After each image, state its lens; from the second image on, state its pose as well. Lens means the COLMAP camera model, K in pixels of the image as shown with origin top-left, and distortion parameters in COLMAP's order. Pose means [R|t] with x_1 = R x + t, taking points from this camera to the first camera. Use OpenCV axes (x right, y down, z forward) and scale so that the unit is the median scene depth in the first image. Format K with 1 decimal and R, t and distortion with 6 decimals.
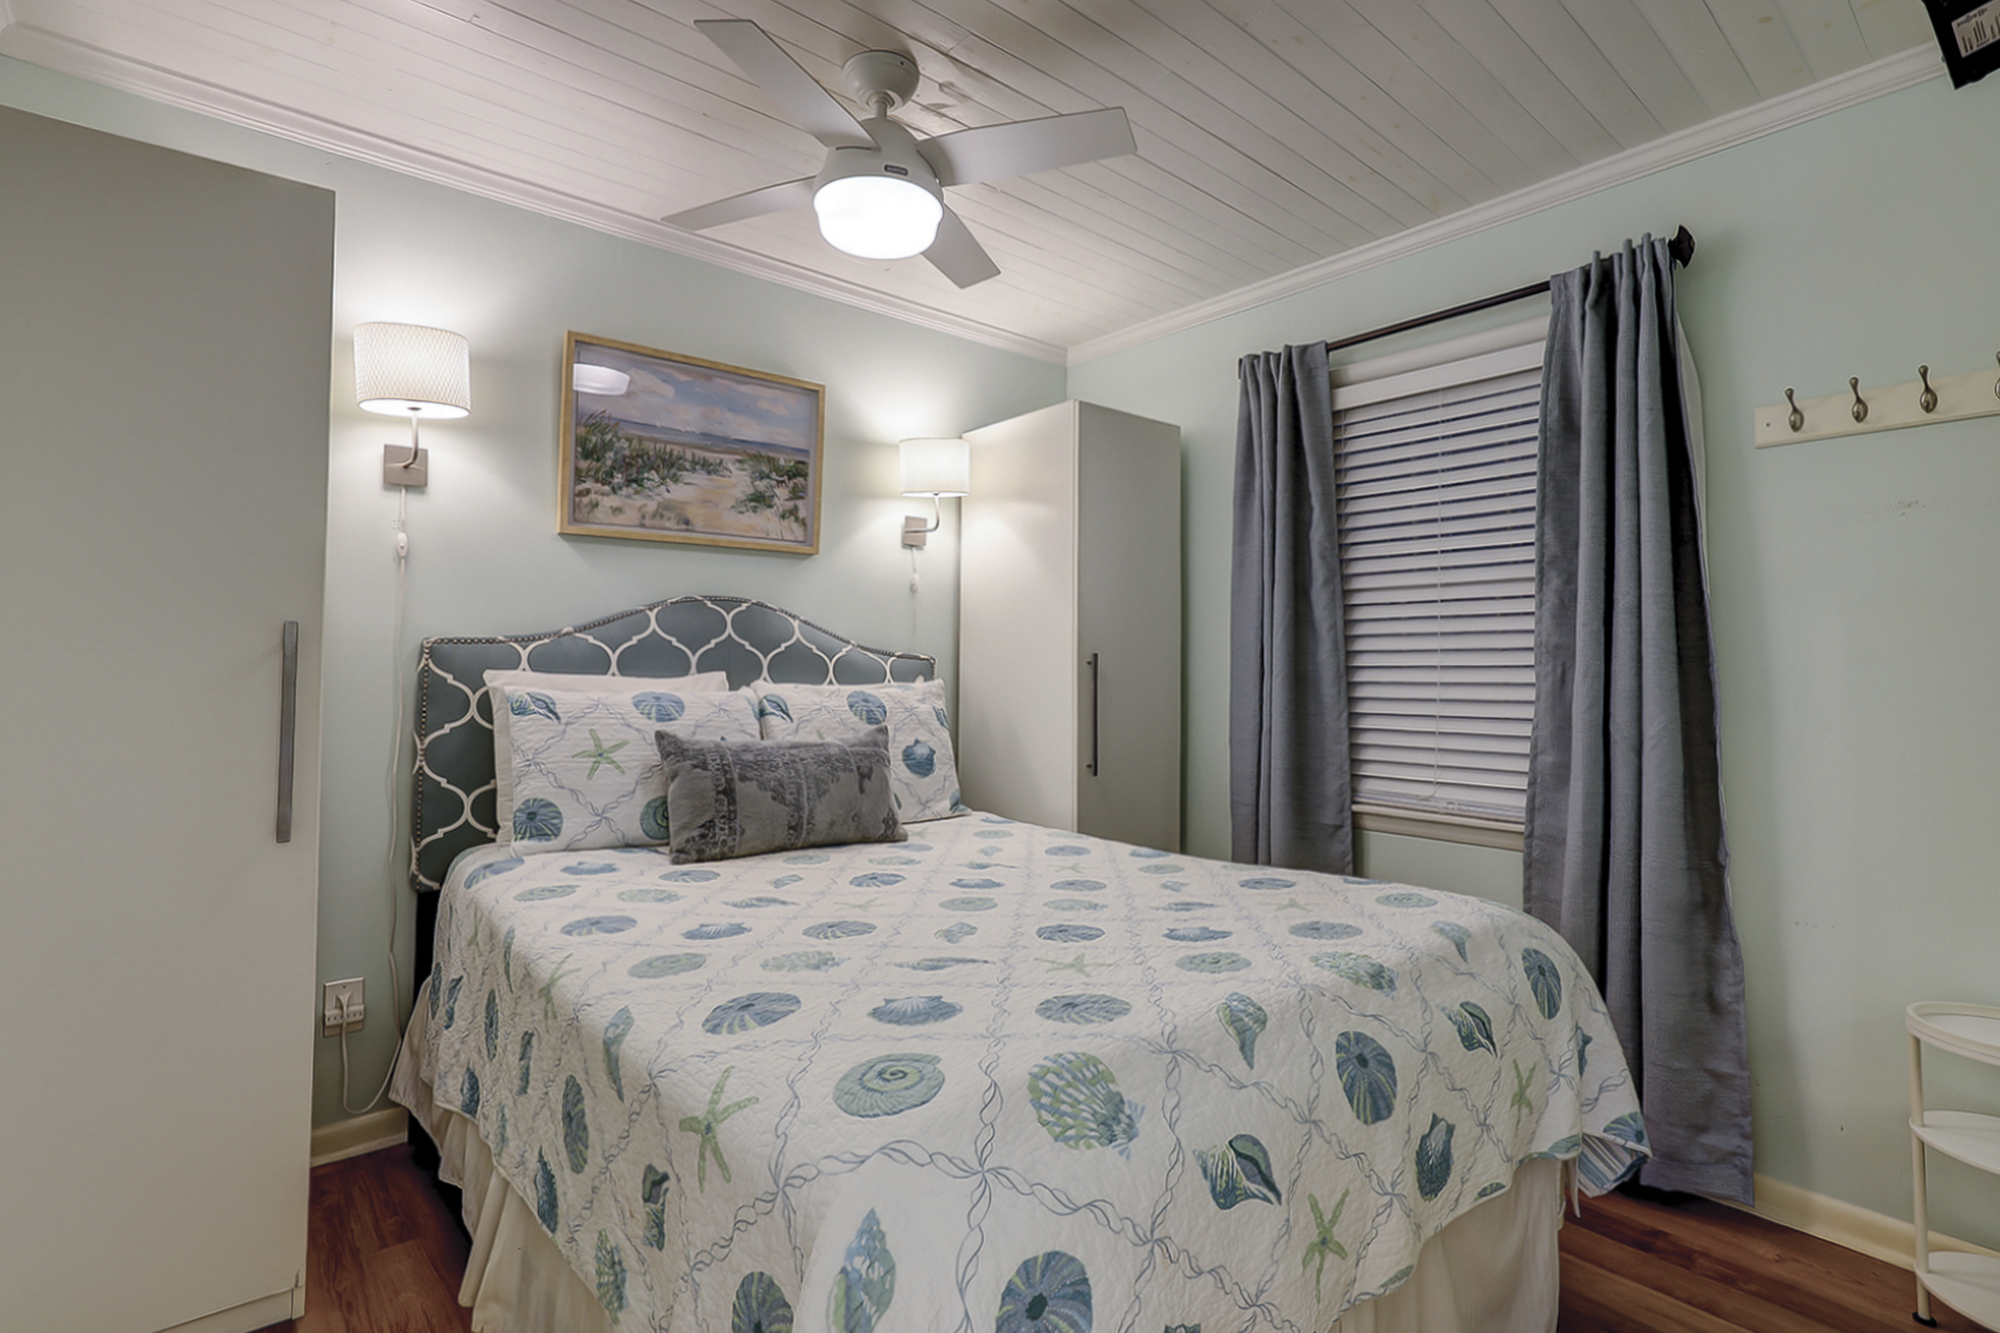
lens RADIAL K [[958.7, 0, 997.7], [0, 958.7, 672.2], [0, 0, 1]] dist [-0.017502, 0.000052]
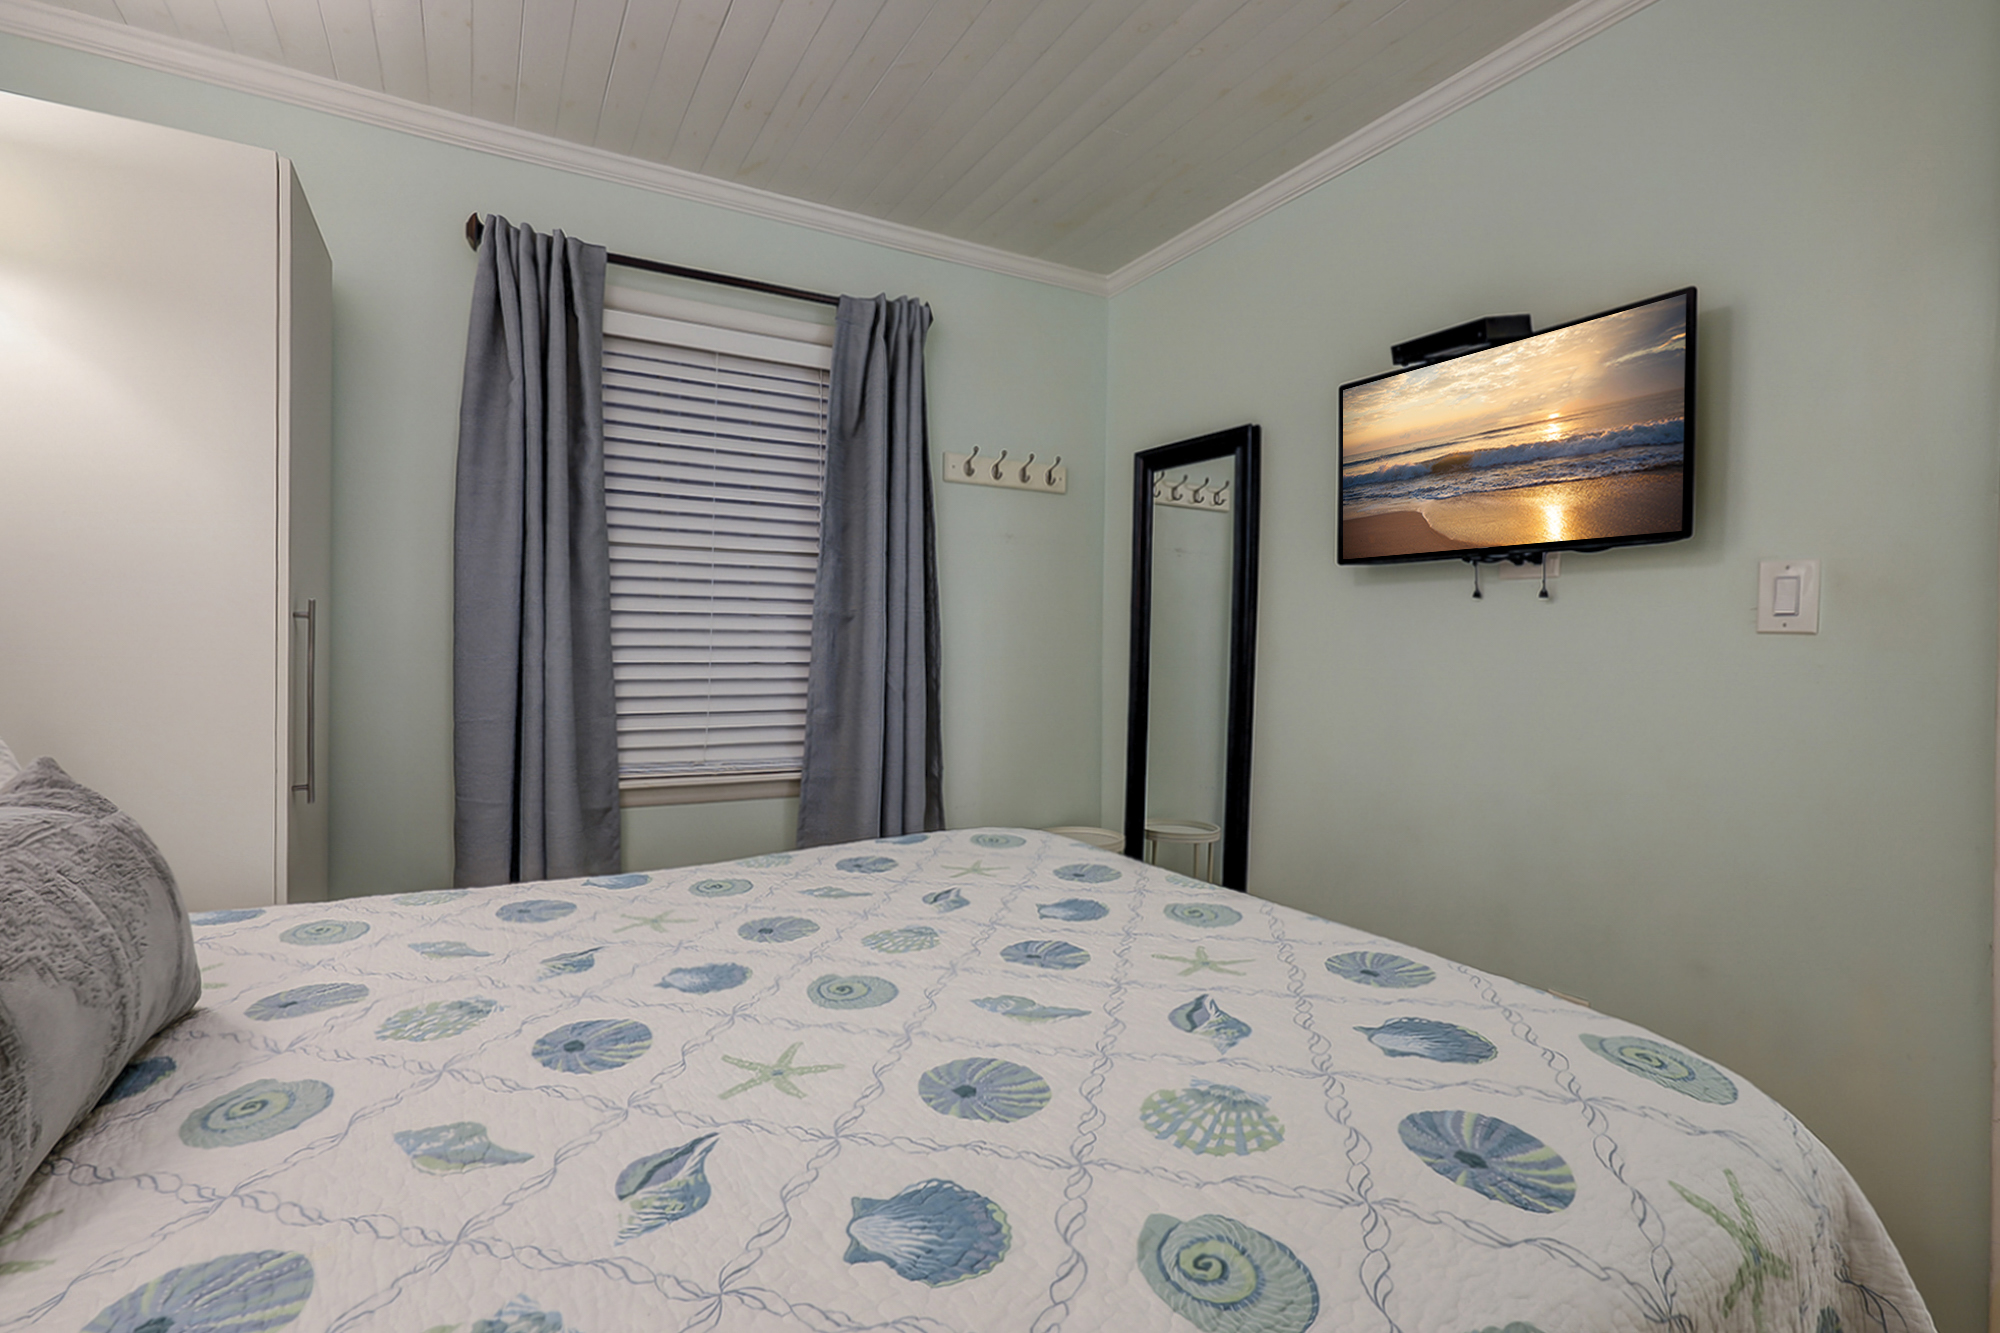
lens RADIAL K [[907.7, 0, 944.7], [0, 907.7, 668.2], [0, 0, 1]] dist [-0.011329, 0.006422]
pose [[0.212947, -0.027040, 0.976689, -0.464471], [-0.010679, 0.999493, 0.030000, 0.002639], [-0.977005, -0.016818, 0.212551, 0.615907]]
